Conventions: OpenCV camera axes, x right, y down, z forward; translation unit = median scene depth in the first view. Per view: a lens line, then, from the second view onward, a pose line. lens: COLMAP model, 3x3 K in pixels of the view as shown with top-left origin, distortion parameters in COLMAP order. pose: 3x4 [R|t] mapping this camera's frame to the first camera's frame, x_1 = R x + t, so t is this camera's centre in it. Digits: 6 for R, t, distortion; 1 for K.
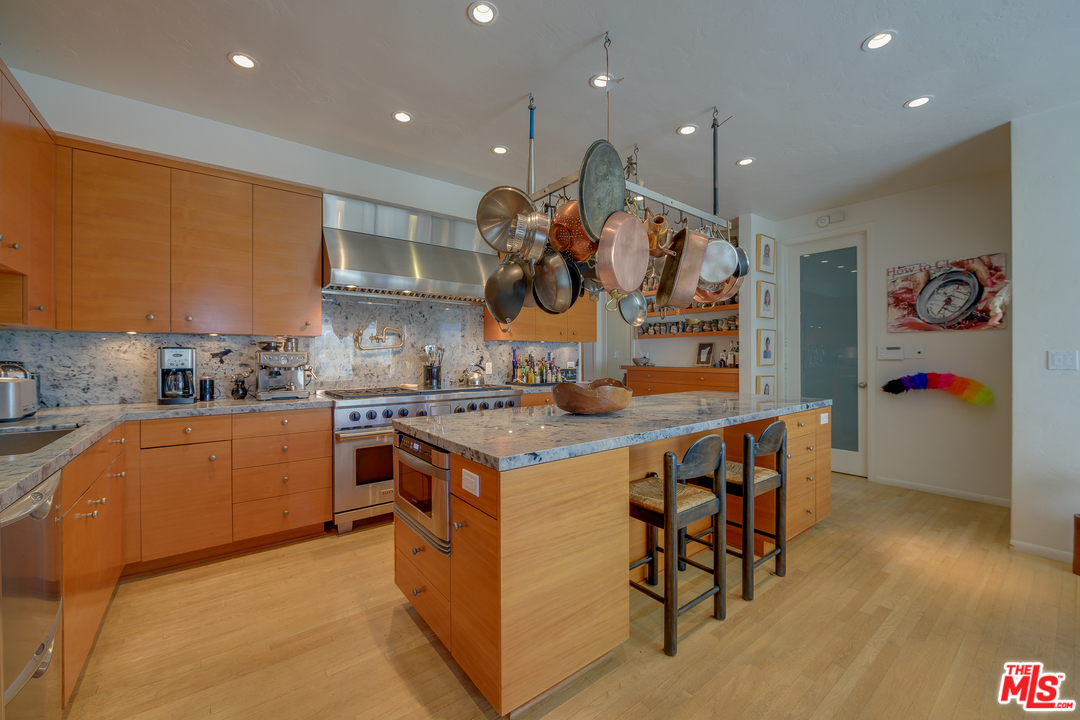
lens RADIAL K [[433.2, 0, 542.1], [0, 433.2, 357.2], [0, 0, 1]] dist [-0.009194, 0.000169]
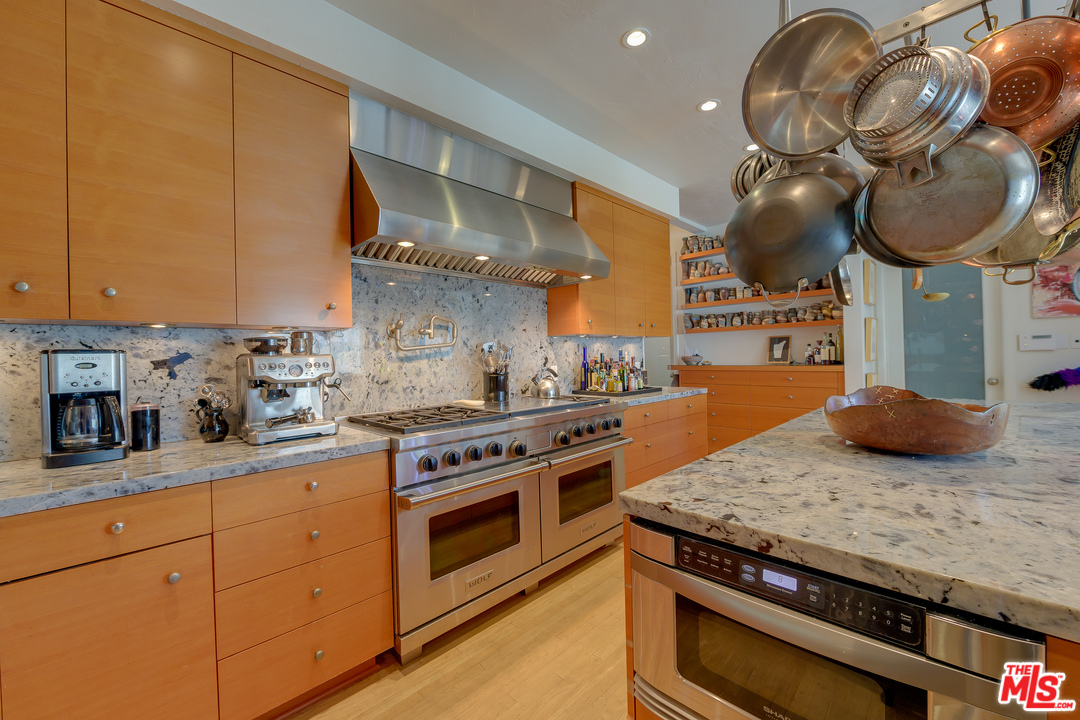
lens RADIAL K [[433.2, 0, 542.6], [0, 433.2, 356.8], [0, 0, 1]] dist [-0.009194, 0.000169]
pose [[0.991934, -0.021691, 0.124886, -0.334018], [0.022229, 0.999749, -0.002916, -0.001131], [-0.124791, 0.005669, 0.992167, 0.383623]]
